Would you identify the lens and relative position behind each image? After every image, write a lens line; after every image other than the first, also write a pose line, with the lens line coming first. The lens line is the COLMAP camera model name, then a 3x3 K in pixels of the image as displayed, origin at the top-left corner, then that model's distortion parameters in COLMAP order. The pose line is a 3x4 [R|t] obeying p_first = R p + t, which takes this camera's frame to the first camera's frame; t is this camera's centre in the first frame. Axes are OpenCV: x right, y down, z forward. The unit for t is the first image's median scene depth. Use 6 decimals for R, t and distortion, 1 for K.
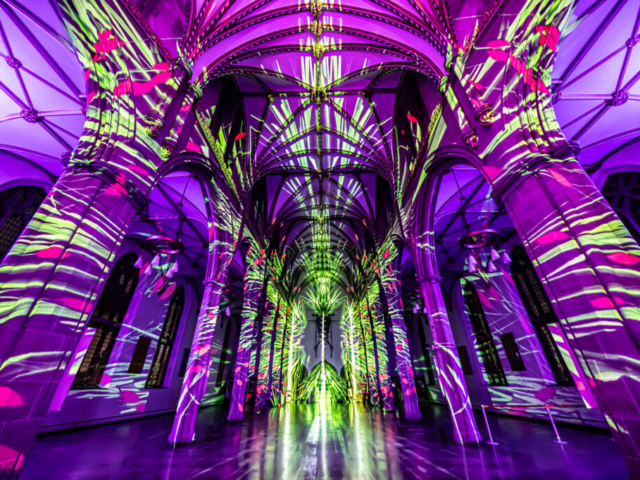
lens RADIAL K [[253.5, 0, 320.7], [0, 253.5, 241.3], [0, 0, 1]] dist [0.011857, -0.005131]
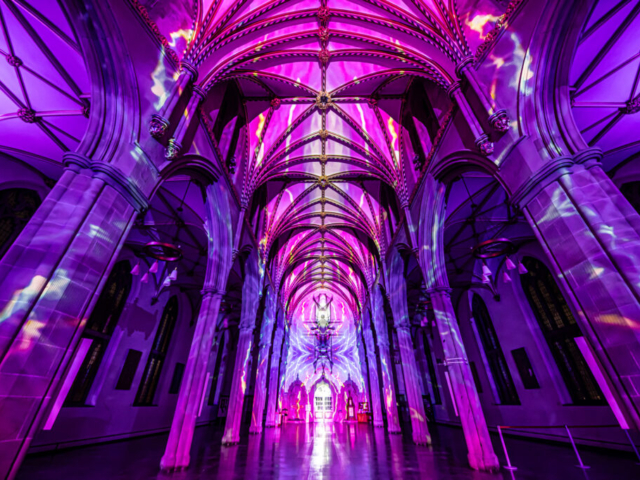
lens RADIAL K [[253.5, 0, 299.5], [0, 253.5, 246.2], [0, 0, 1]] dist [0.011857, -0.005131]
pose [[0.999908, 0.010375, 0.008705, -0.109265], [-0.010029, 0.999193, -0.038885, 0.026461], [-0.009101, 0.038794, 0.999206, 0.044201]]
